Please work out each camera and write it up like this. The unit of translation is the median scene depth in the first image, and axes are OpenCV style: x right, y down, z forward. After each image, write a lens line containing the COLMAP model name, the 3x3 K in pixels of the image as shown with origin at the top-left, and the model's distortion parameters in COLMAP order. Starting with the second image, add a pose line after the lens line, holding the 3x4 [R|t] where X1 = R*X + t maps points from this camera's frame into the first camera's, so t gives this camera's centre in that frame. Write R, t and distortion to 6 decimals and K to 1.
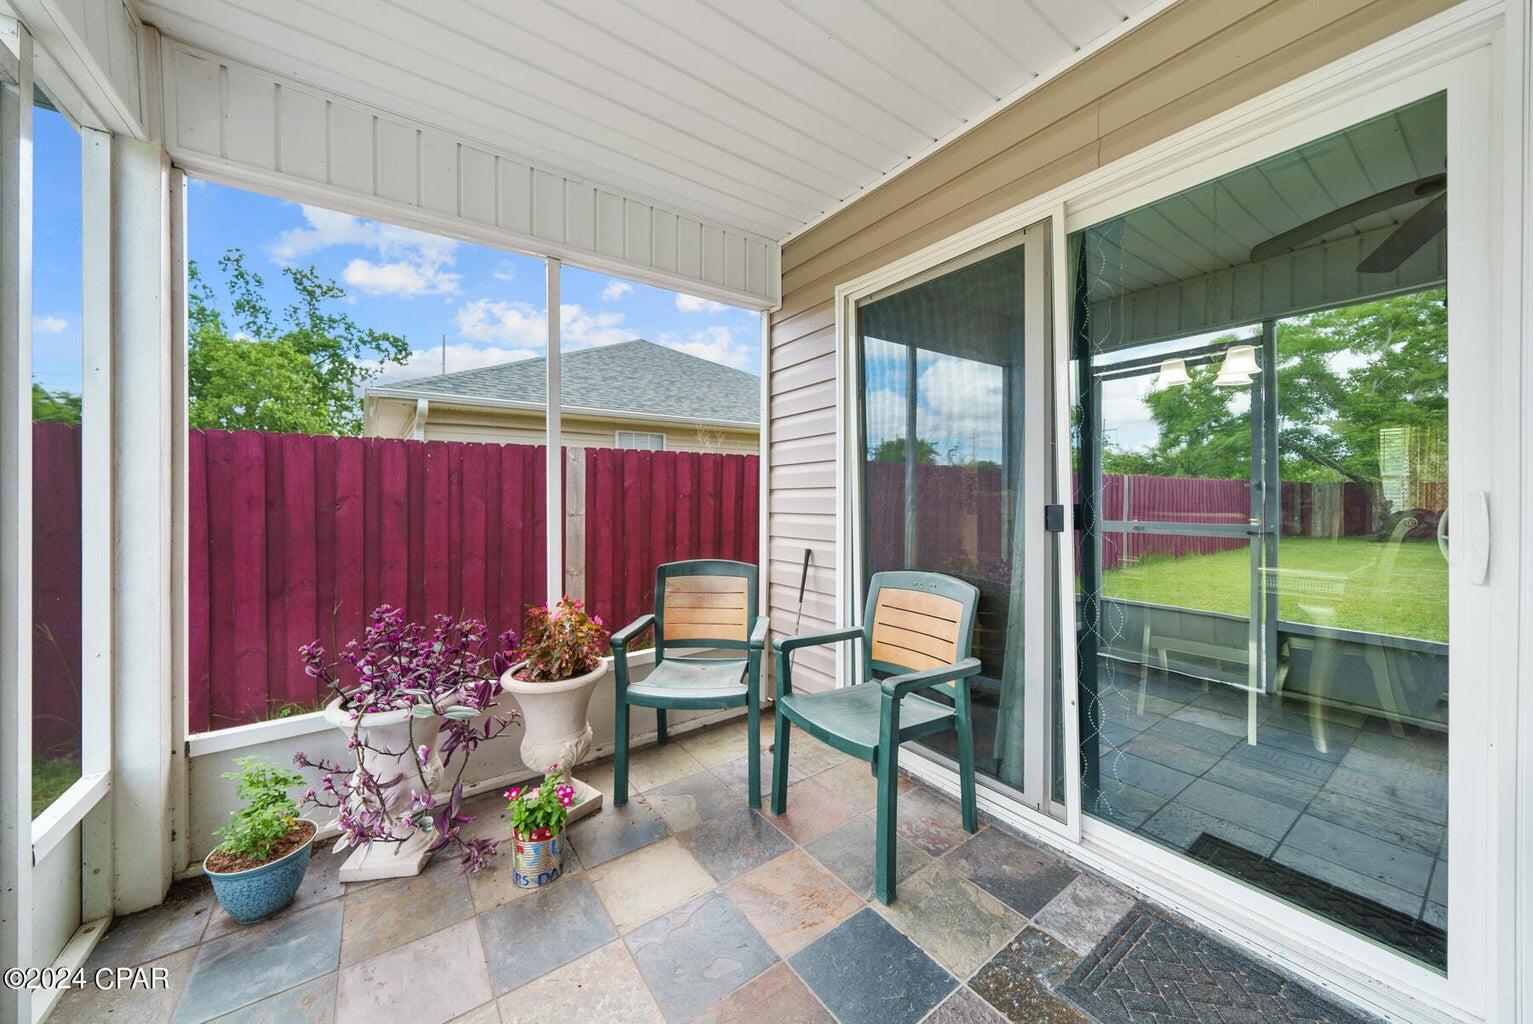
lens RADIAL K [[537.9, 0, 775.0], [0, 537.9, 516.7], [0, 0, 1]] dist [-0.005874, 0.000219]
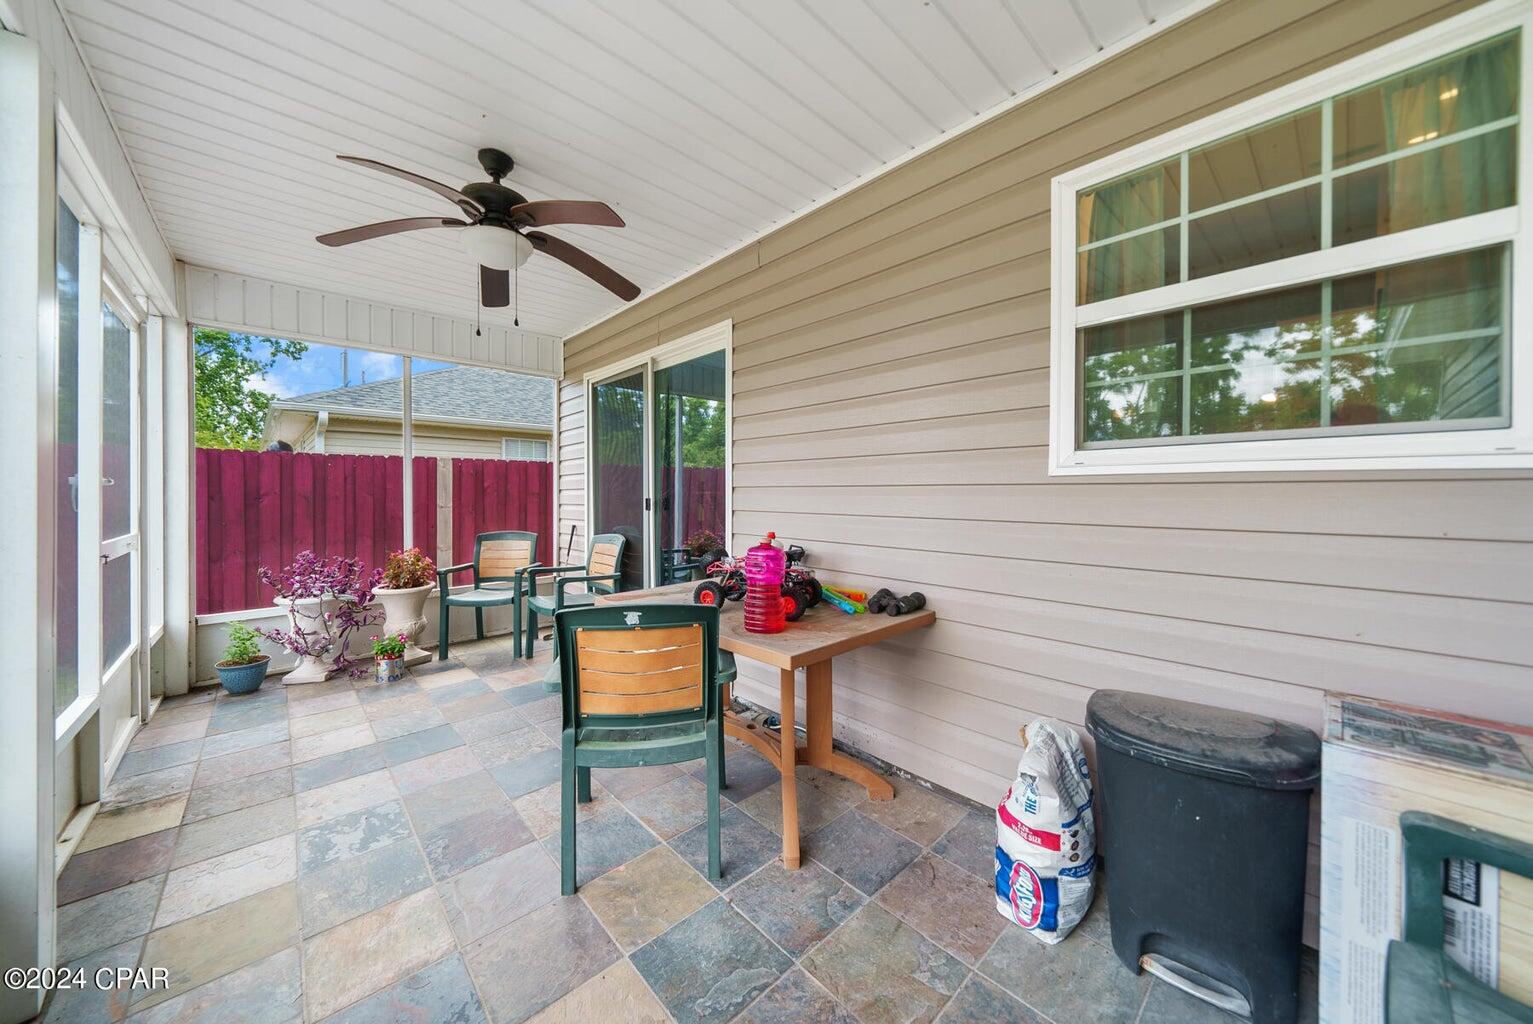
lens RADIAL K [[530.6, 0, 768.3], [0, 530.6, 515.4], [0, 0, 1]] dist [-0.006180, -0.000055]
pose [[0.992625, -0.001800, 0.121212, 0.174211], [0.001643, 0.999998, 0.001396, 0.010883], [-0.121214, -0.001186, 0.992626, -0.272594]]
